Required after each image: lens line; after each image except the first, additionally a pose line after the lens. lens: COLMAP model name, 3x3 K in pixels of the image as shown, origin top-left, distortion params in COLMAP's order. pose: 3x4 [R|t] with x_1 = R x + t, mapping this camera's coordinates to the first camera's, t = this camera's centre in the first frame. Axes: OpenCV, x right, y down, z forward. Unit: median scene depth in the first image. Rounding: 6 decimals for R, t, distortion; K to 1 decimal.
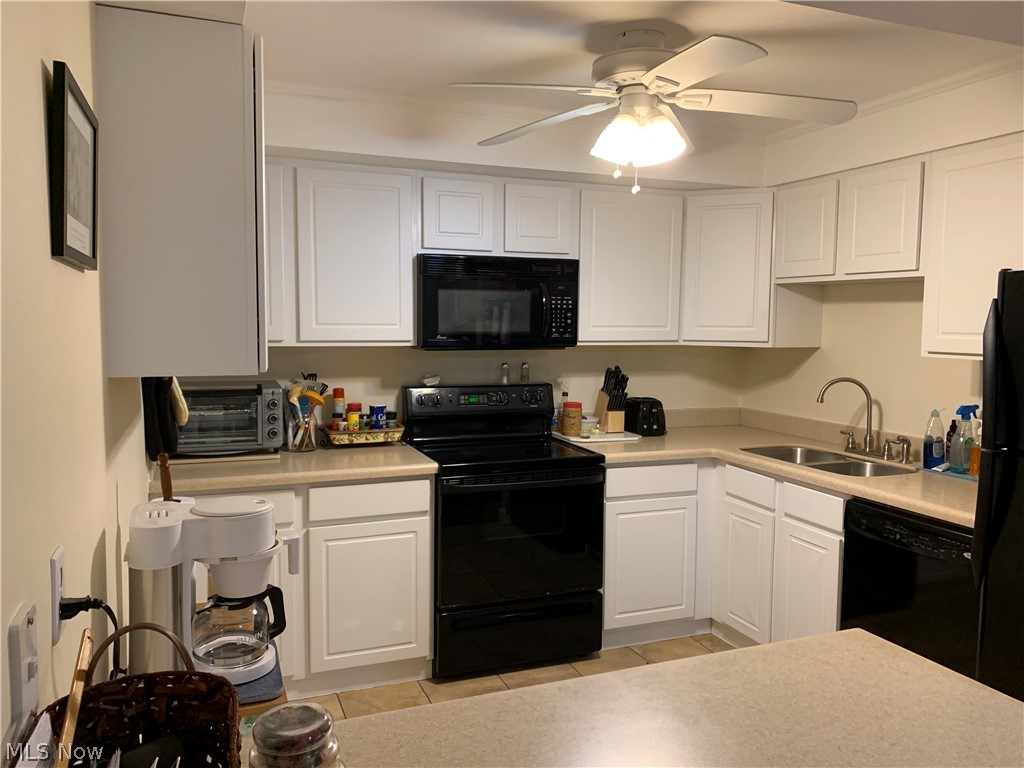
lens RADIAL K [[783.6, 0, 512.0], [0, 783.6, 384.0], [0, 0, 1]] dist [0.072013, -0.002803]
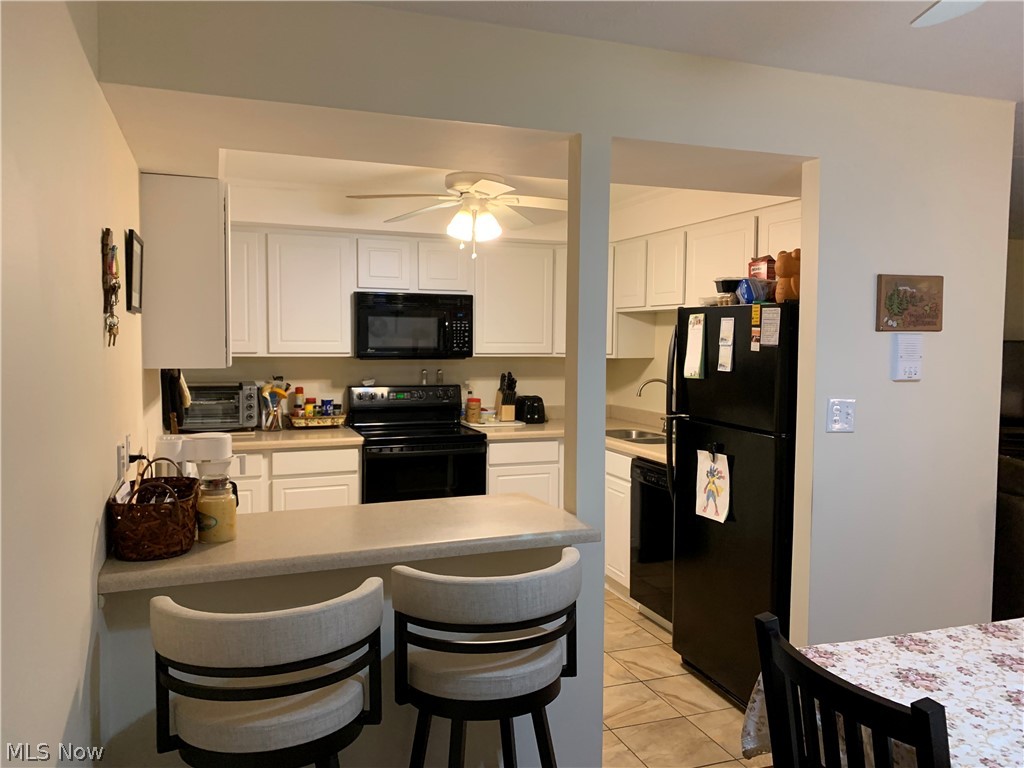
lens RADIAL K [[783.6, 0, 512.0], [0, 783.6, 384.0], [0, 0, 1]] dist [0.072013, -0.002803]
pose [[0.999886, -0.001413, -0.015037, 0.182380], [0.001038, 0.999688, -0.024942, 0.036002], [0.015068, 0.024923, 0.999576, -0.403528]]
